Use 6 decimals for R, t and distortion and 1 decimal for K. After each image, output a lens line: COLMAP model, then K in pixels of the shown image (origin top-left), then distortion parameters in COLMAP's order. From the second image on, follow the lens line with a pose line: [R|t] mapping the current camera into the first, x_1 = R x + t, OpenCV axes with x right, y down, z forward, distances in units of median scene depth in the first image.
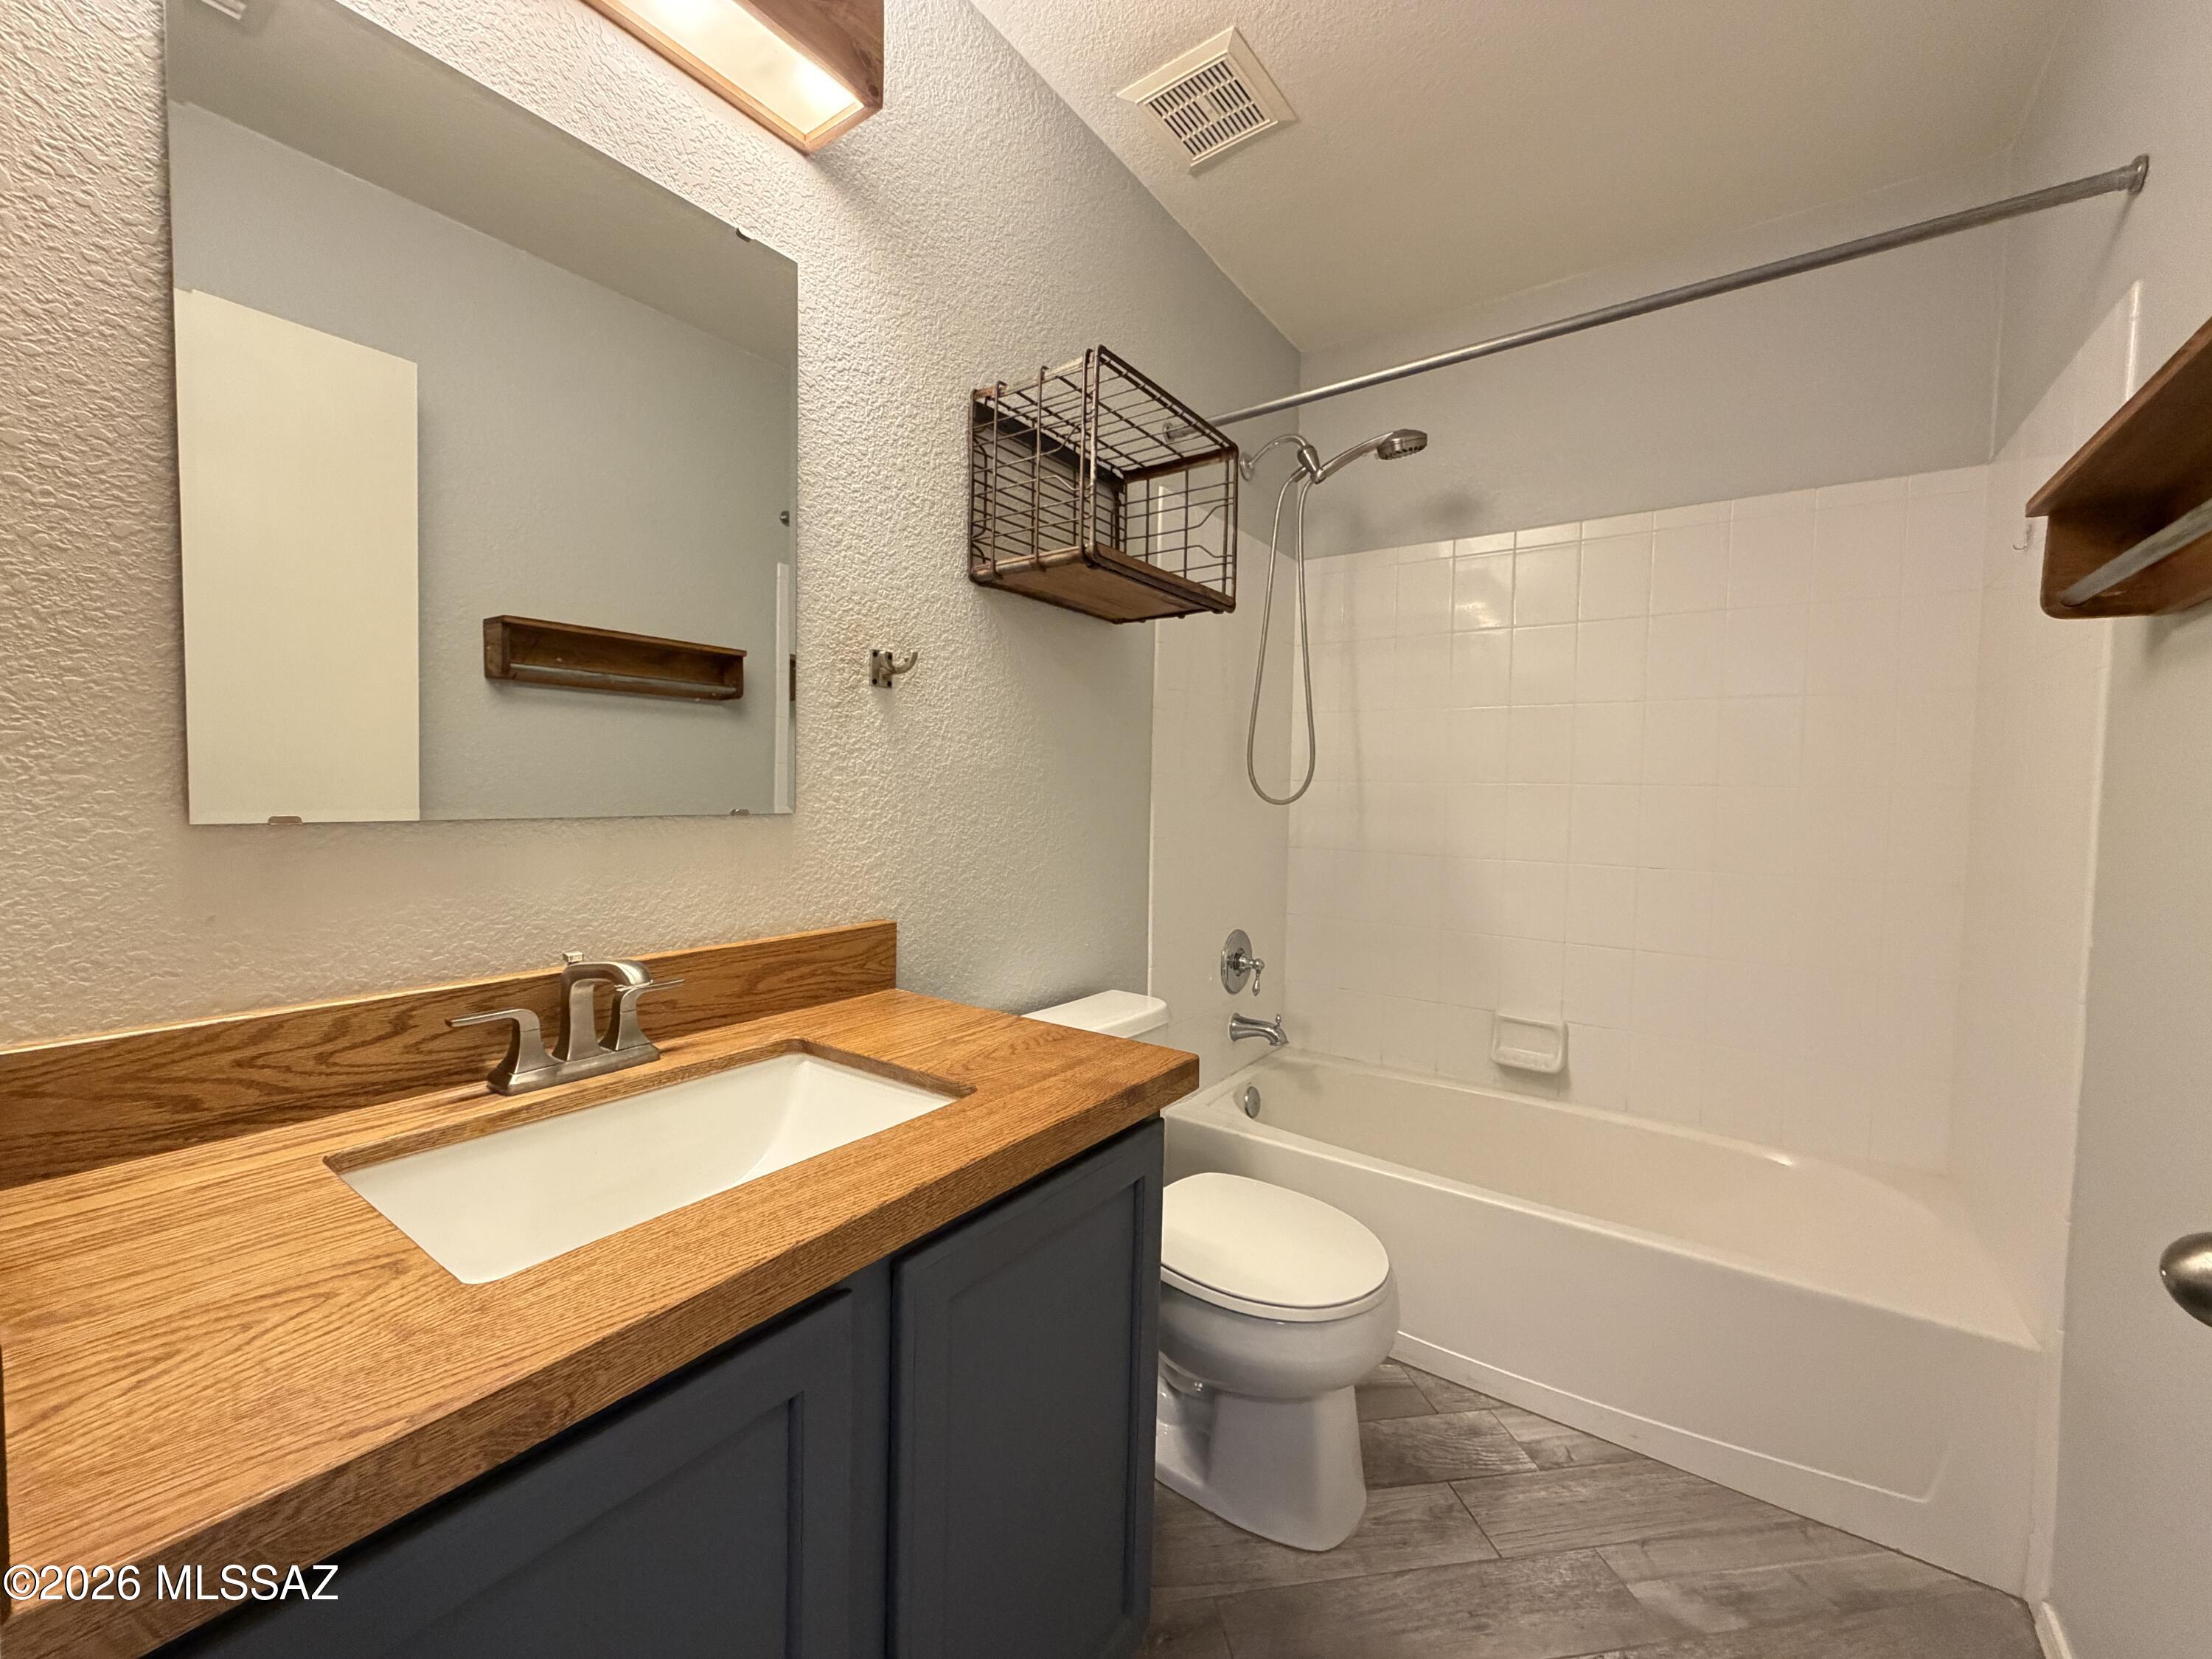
lens RADIAL K [[886.0, 0, 1107.9], [0, 886.0, 835.0], [0, 0, 1]] dist [0.000003, 0.000502]
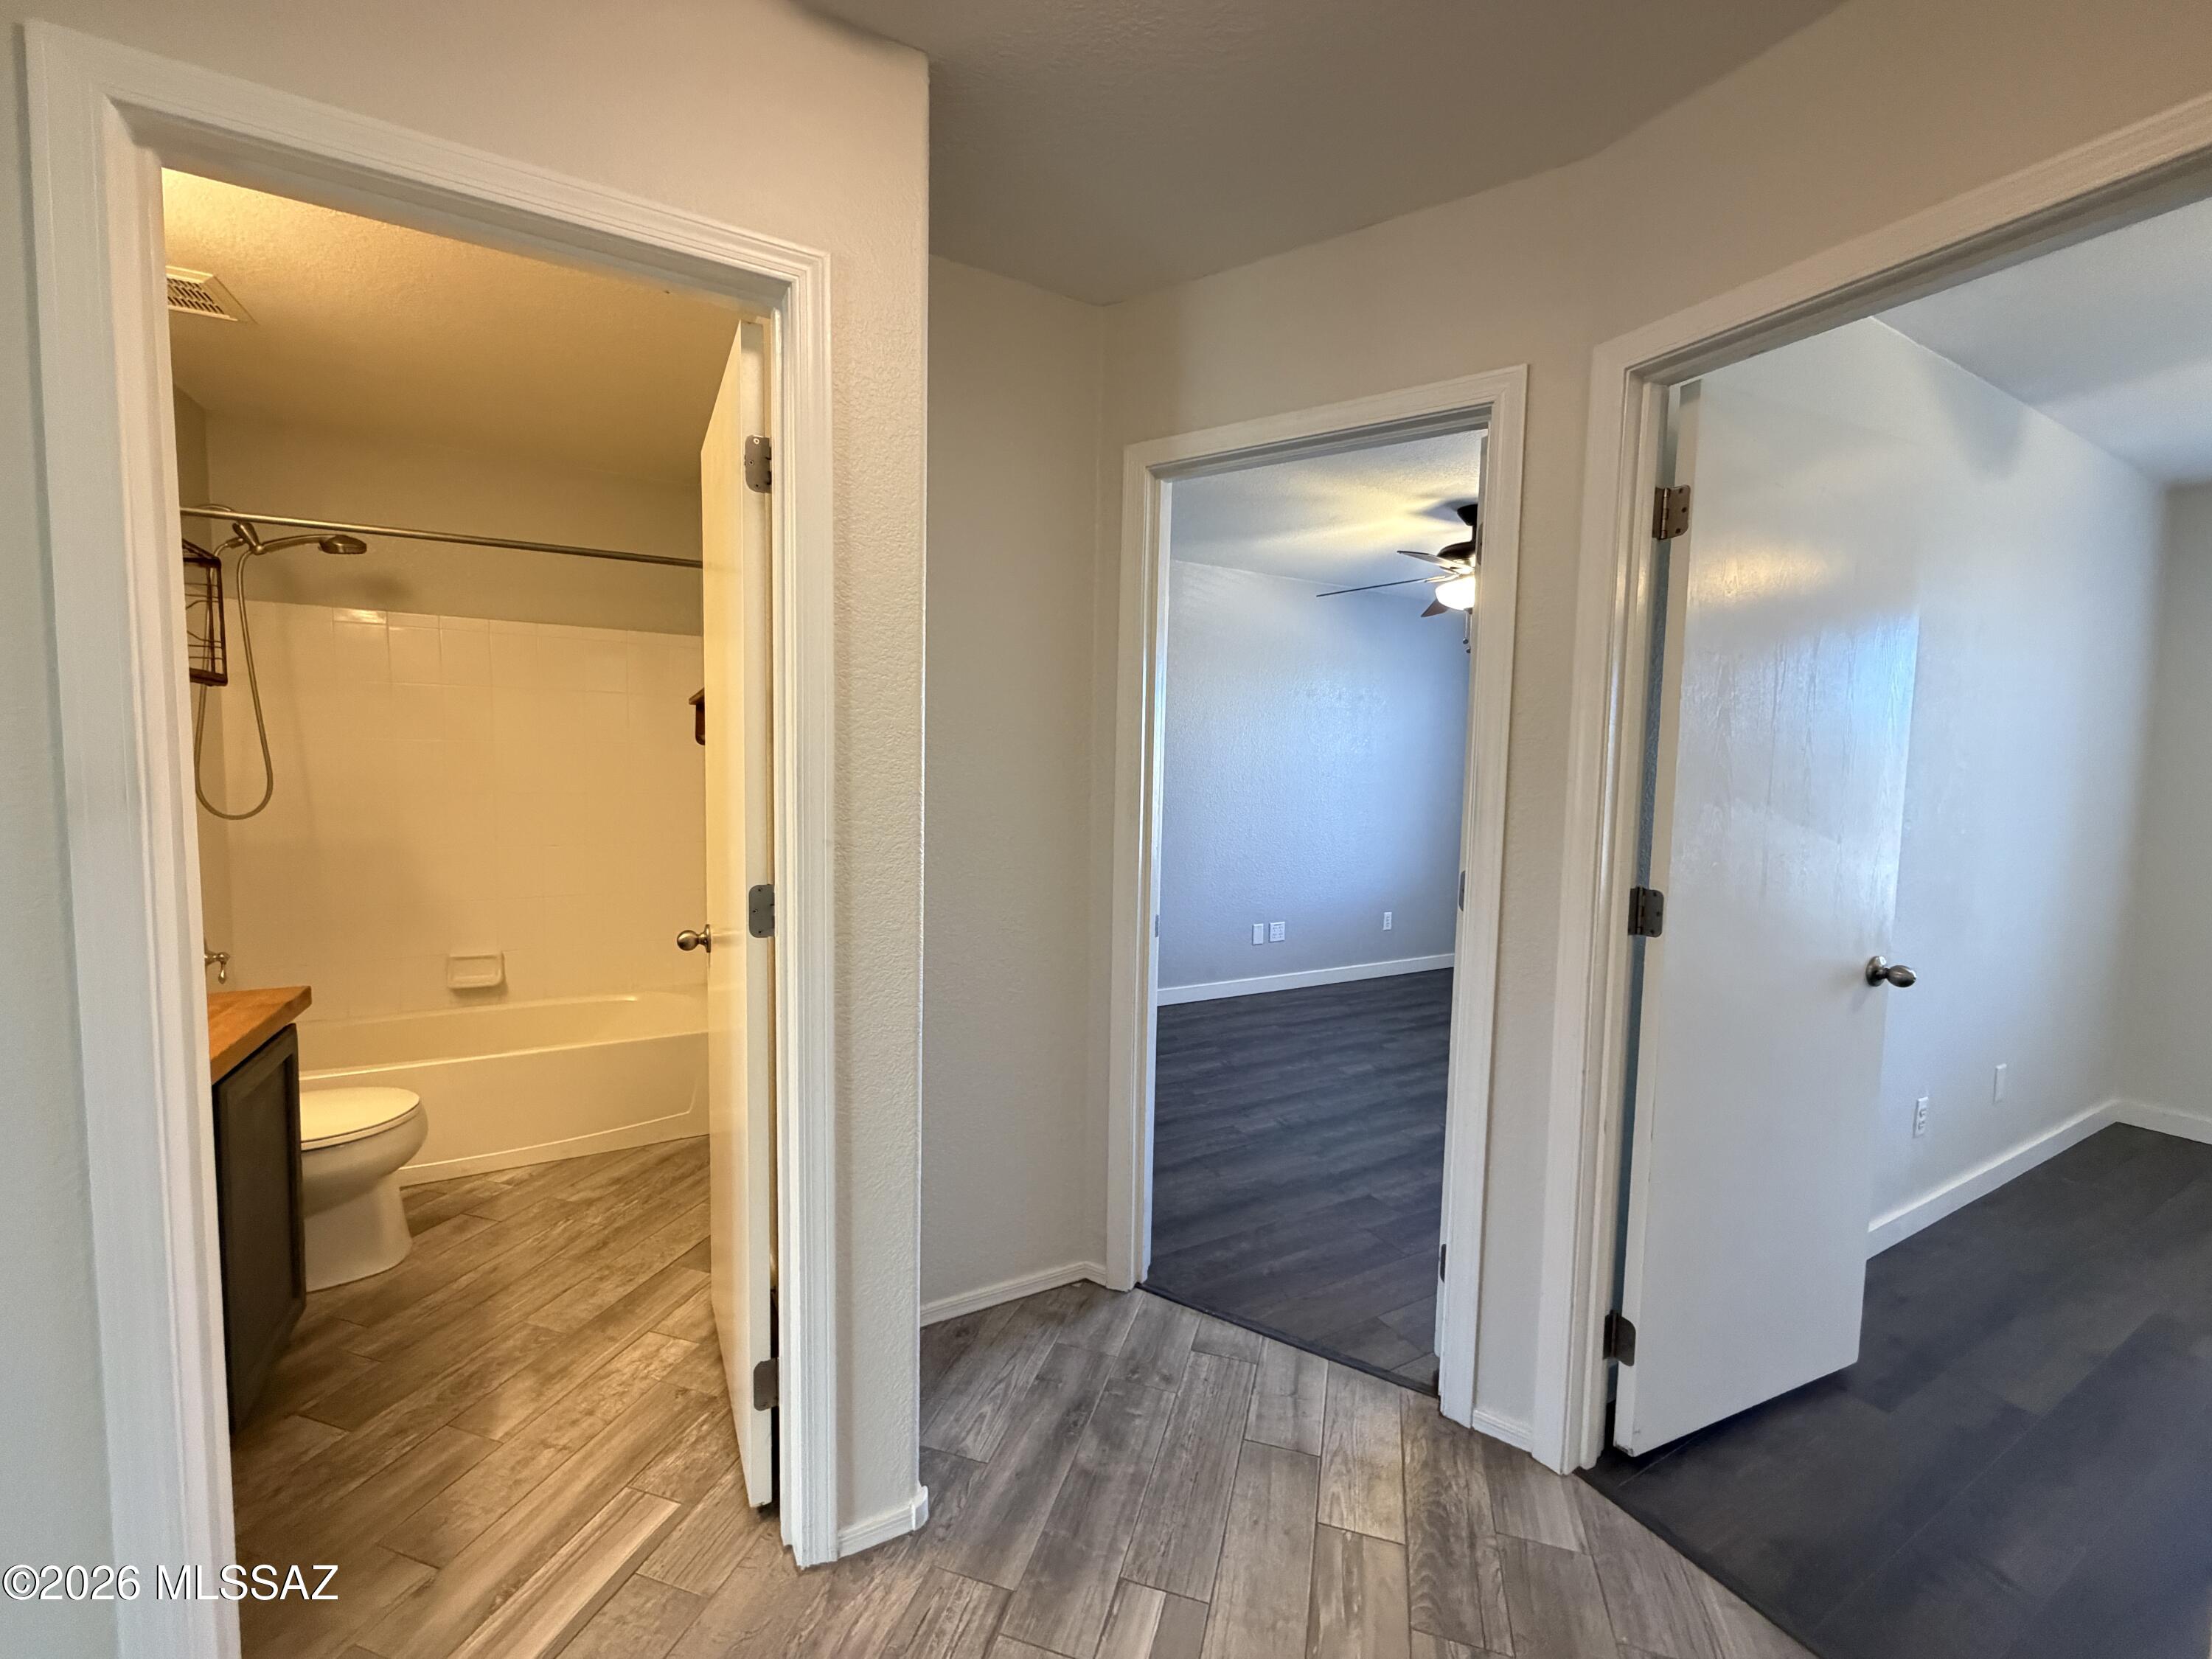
lens RADIAL K [[886.0, 0, 1113.7], [0, 886.0, 830.6], [0, 0, 1]] dist [0.000003, 0.000502]
pose [[0.426321, -0.069677, 0.901884, -0.500788], [0.021766, 0.997530, 0.066777, -0.094979], [-0.904310, -0.008838, 0.426785, -0.764197]]
